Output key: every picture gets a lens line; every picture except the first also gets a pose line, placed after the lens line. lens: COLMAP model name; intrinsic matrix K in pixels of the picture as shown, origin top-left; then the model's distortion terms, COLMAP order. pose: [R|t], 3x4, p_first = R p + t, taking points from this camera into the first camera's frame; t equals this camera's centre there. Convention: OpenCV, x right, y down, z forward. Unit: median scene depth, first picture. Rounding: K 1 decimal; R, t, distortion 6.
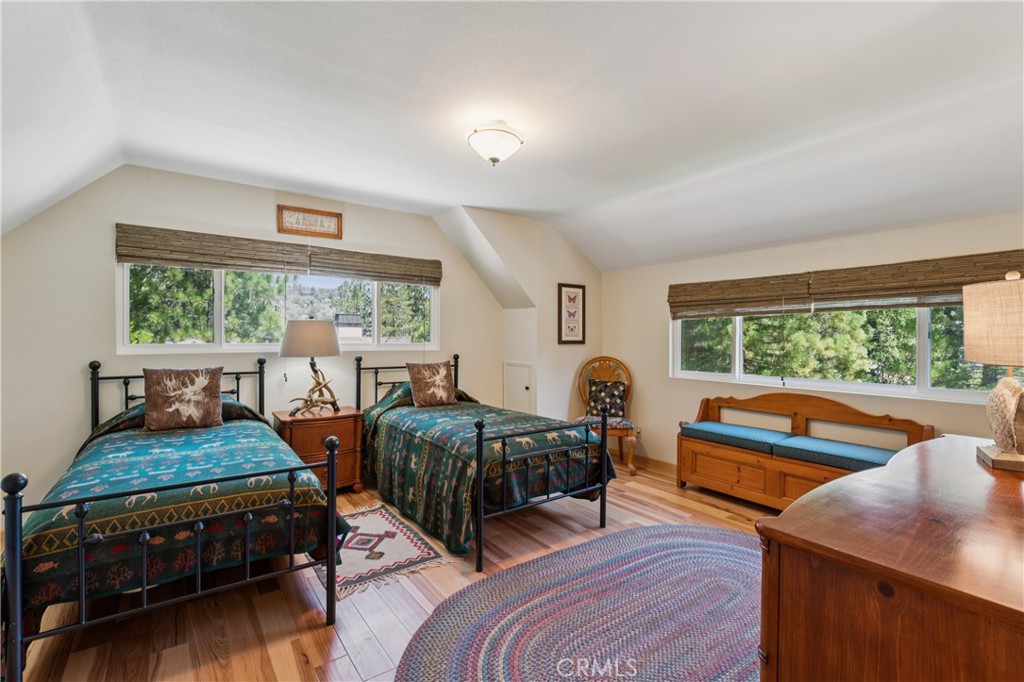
lens RADIAL K [[464.5, 0, 514.2], [0, 464.5, 341.2], [0, 0, 1]] dist [-0.002669, -0.000059]
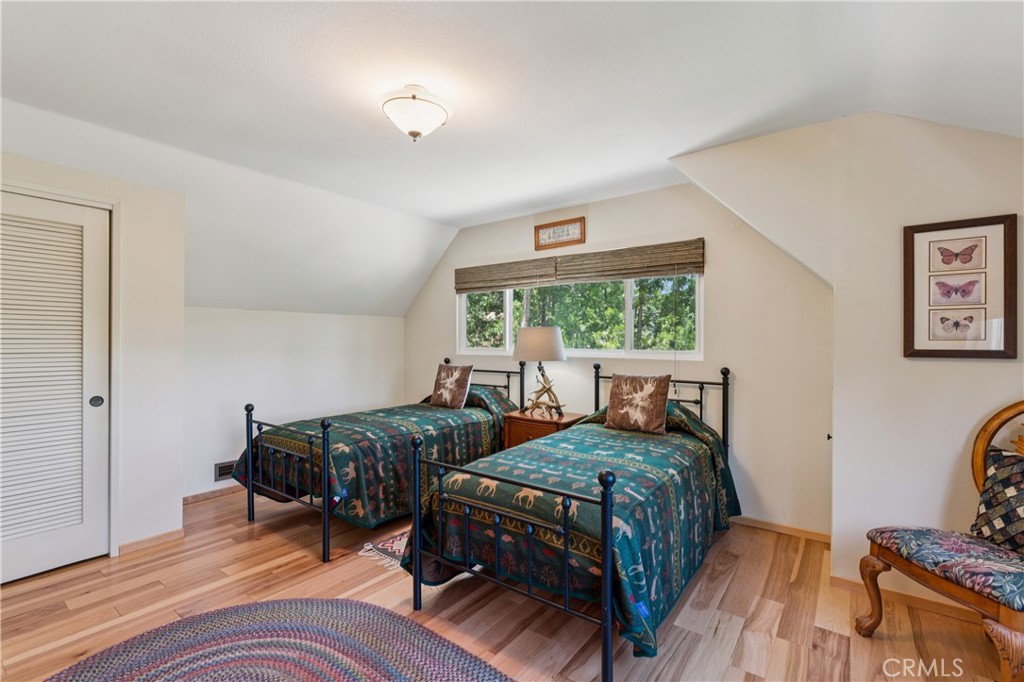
lens RADIAL K [[464.5, 0, 509.7], [0, 464.5, 336.9], [0, 0, 1]] dist [-0.002669, -0.000059]
pose [[0.282957, -0.025818, -0.958785, 0.513503], [-0.027404, 0.999012, -0.034989, 0.015983], [0.958741, 0.036175, 0.281970, 0.584176]]
